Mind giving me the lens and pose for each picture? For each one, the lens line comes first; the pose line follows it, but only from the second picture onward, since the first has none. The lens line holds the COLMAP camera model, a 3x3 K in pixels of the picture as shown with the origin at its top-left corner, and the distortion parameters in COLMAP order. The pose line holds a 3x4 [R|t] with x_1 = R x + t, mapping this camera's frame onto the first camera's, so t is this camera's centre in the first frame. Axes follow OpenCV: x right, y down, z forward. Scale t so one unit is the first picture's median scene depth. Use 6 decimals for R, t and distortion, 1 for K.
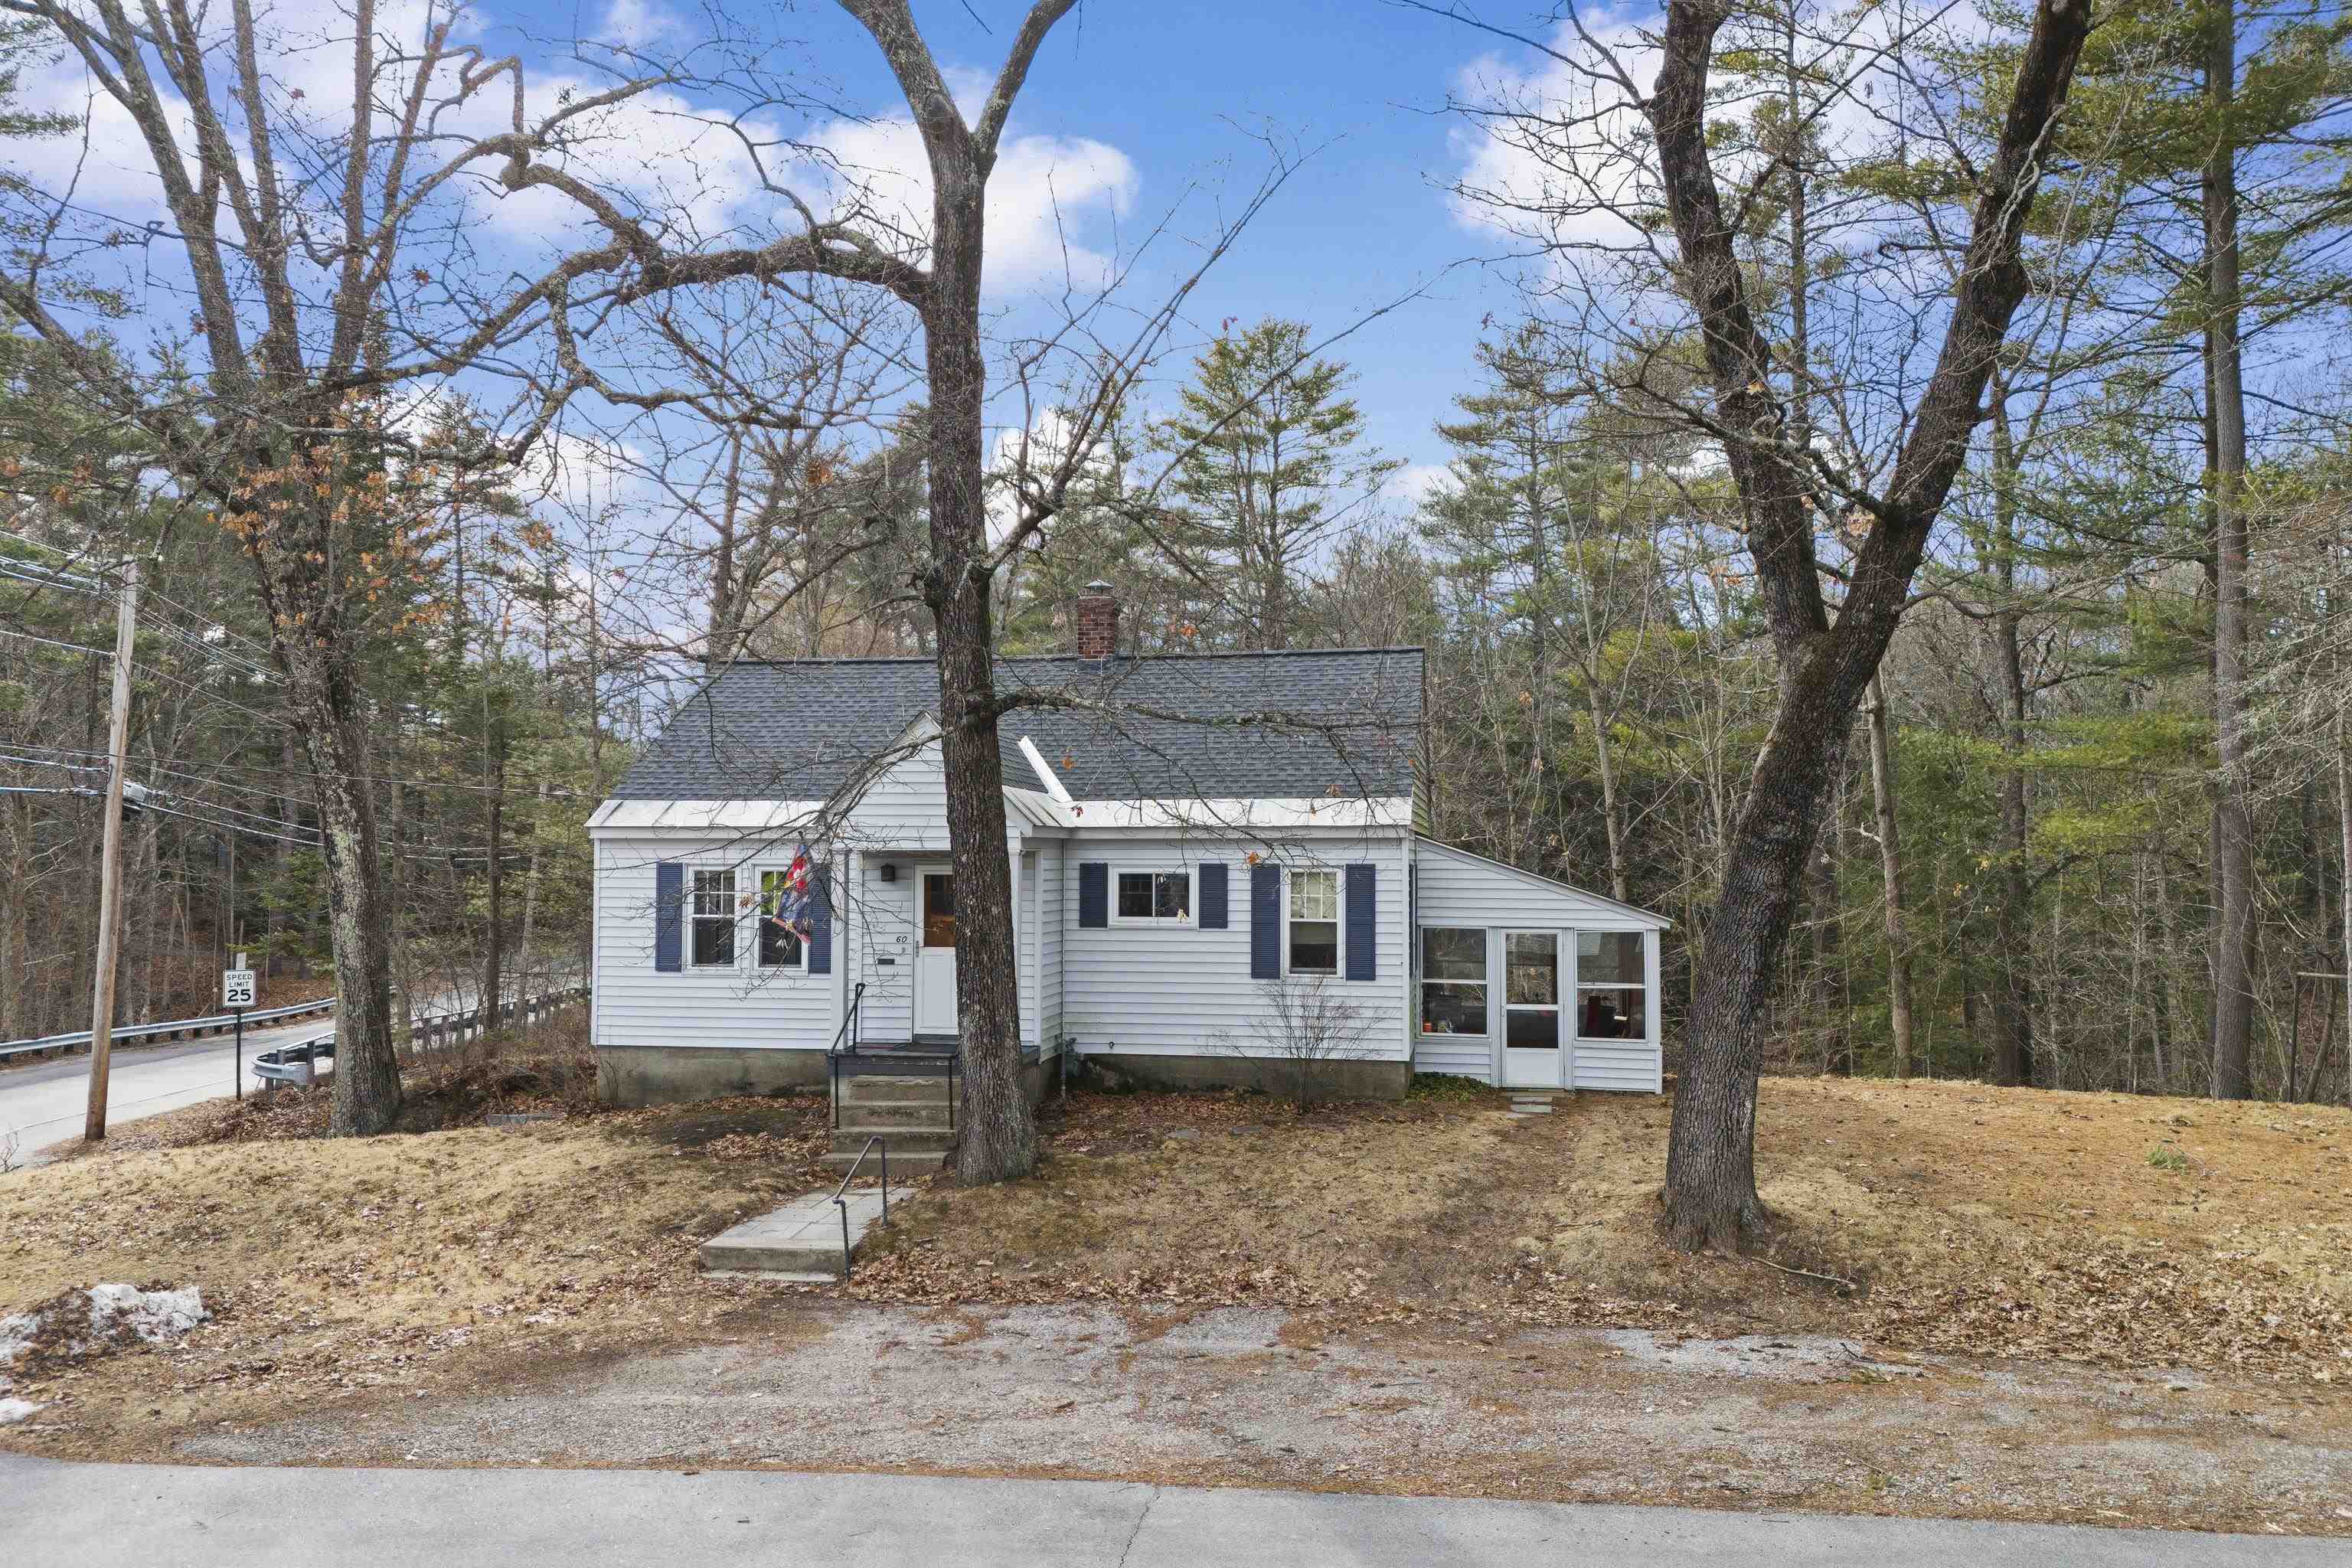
lens RADIAL K [[1737.1, 0, 1161.0], [0, 1737.1, 815.9], [0, 0, 1]] dist [0.069130, -0.036976]
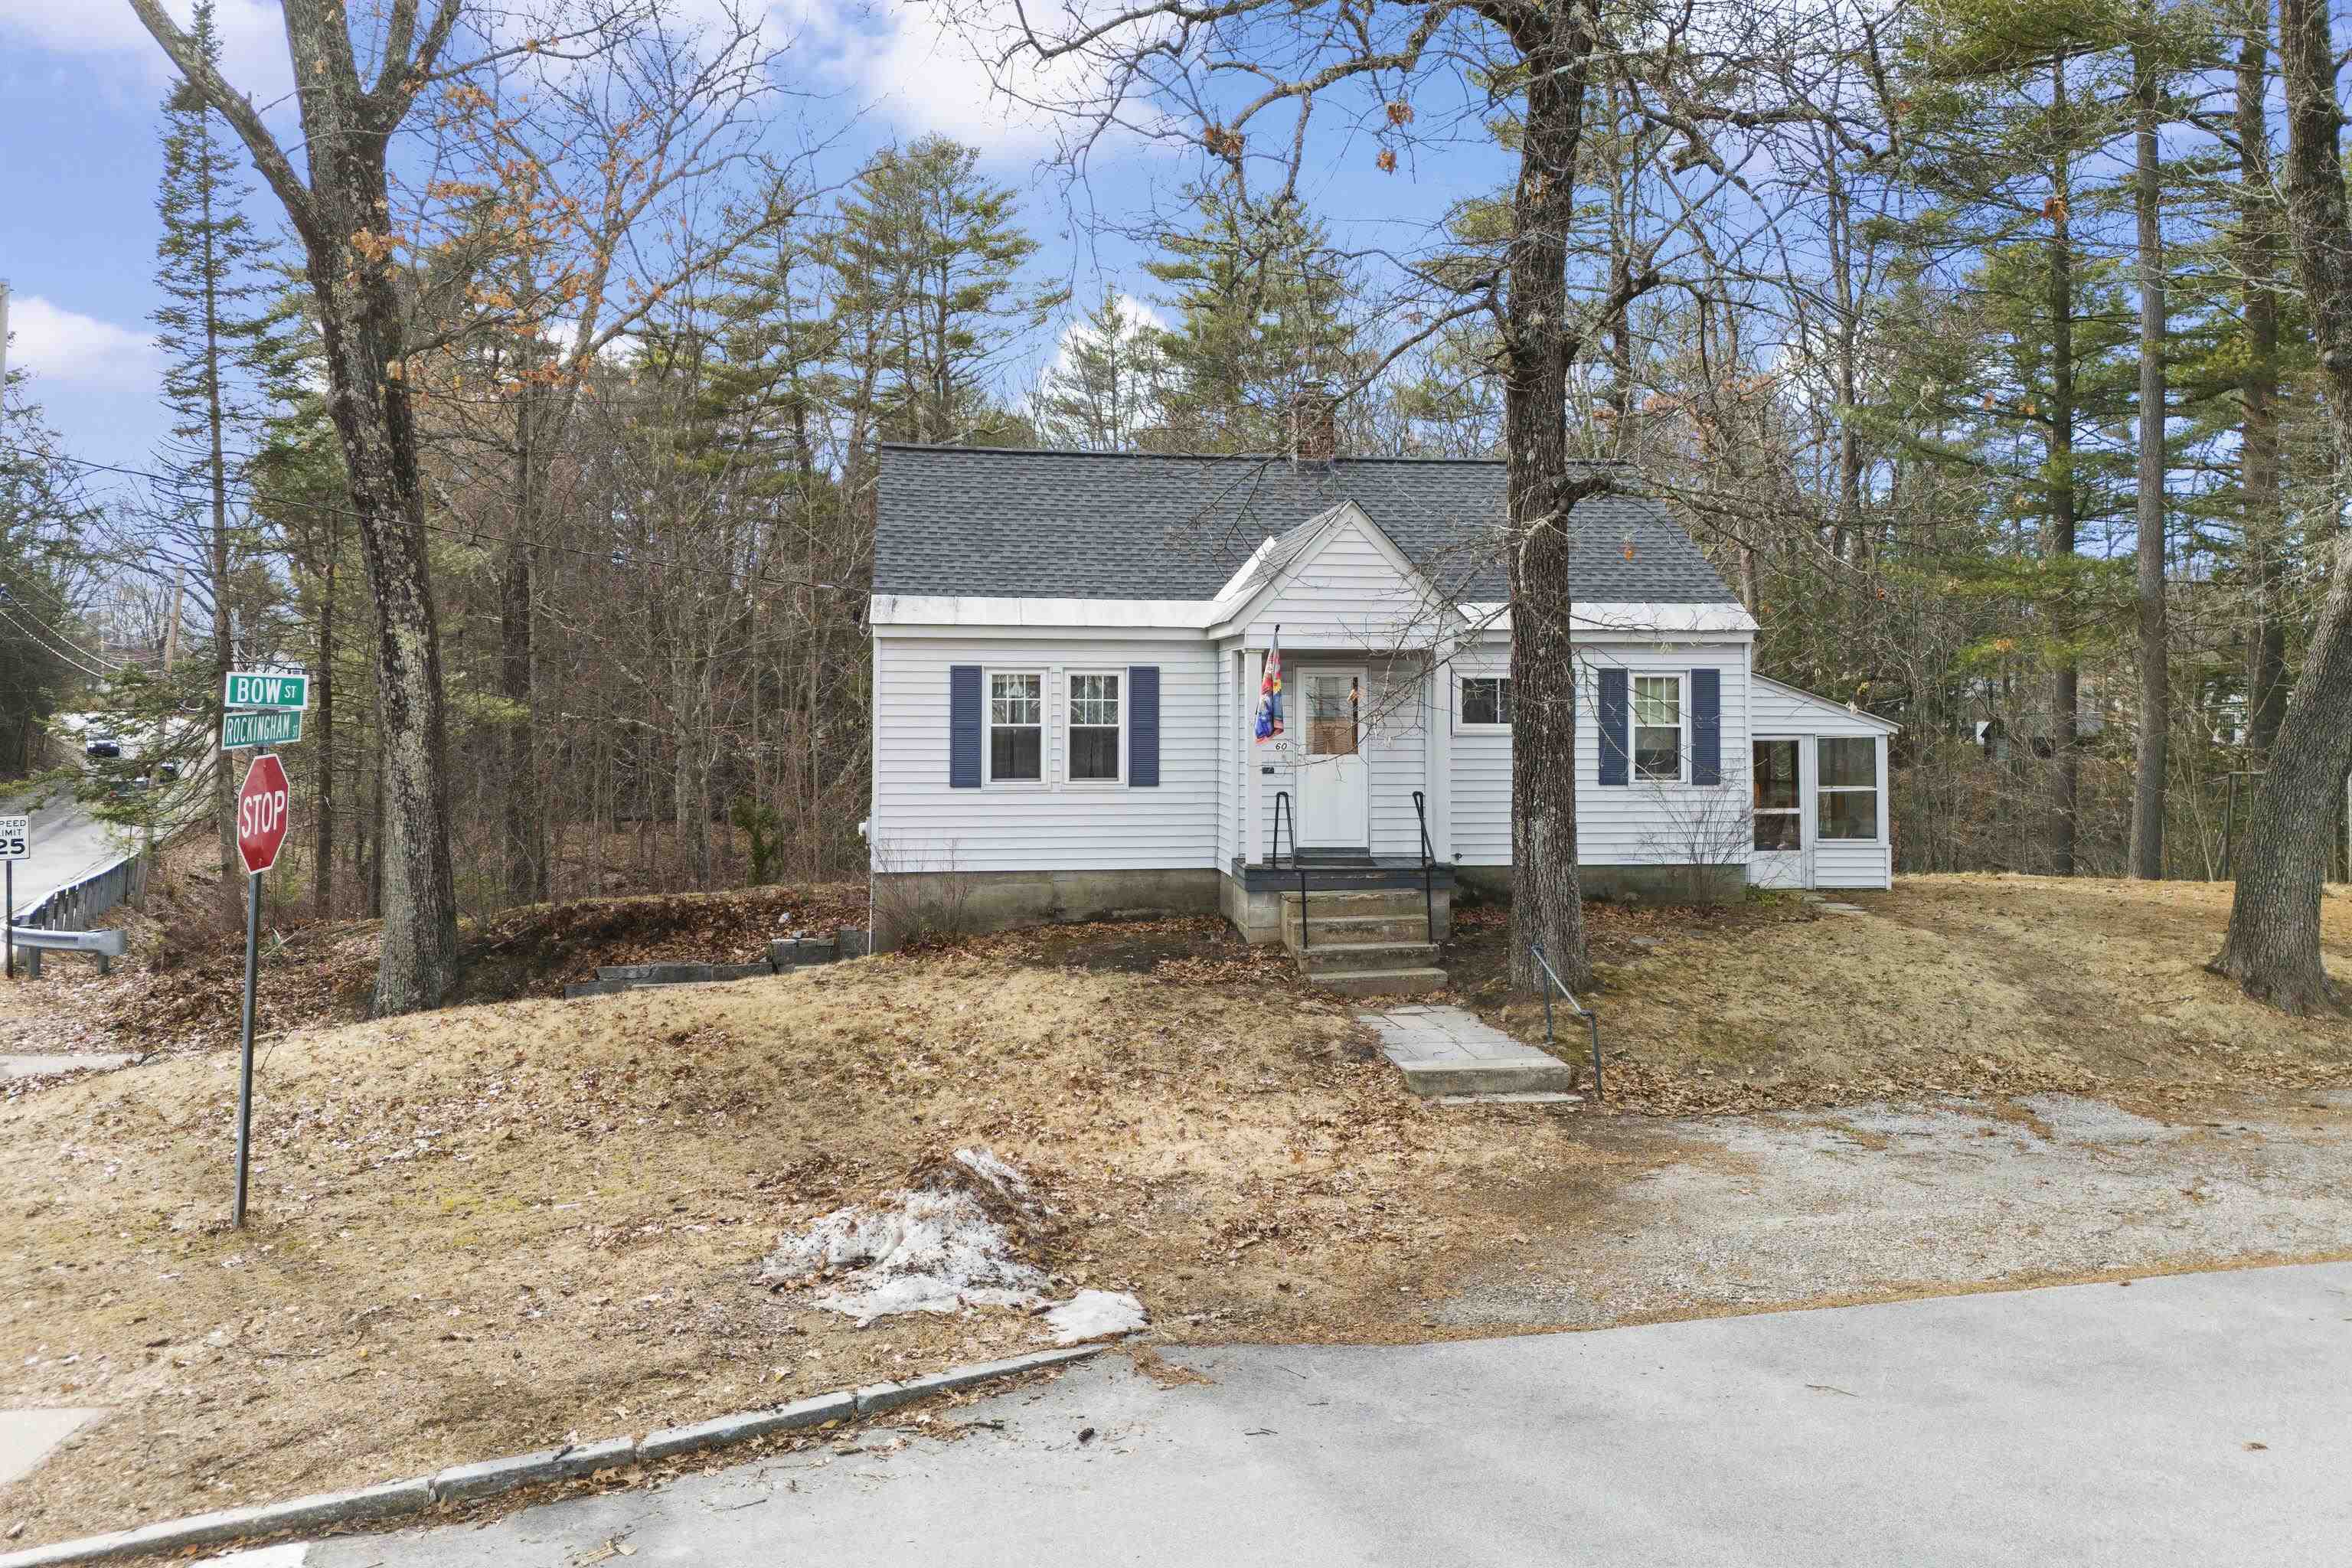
lens RADIAL K [[1737.1, 0, 1179.2], [0, 1737.1, 662.8], [0, 0, 1]] dist [0.069130, -0.036976]
pose [[0.947037, 0.007169, 0.321046, -0.465692], [-0.007855, 0.999969, 0.000840, 0.023893], [-0.321030, -0.003317, 0.947063, 0.128526]]
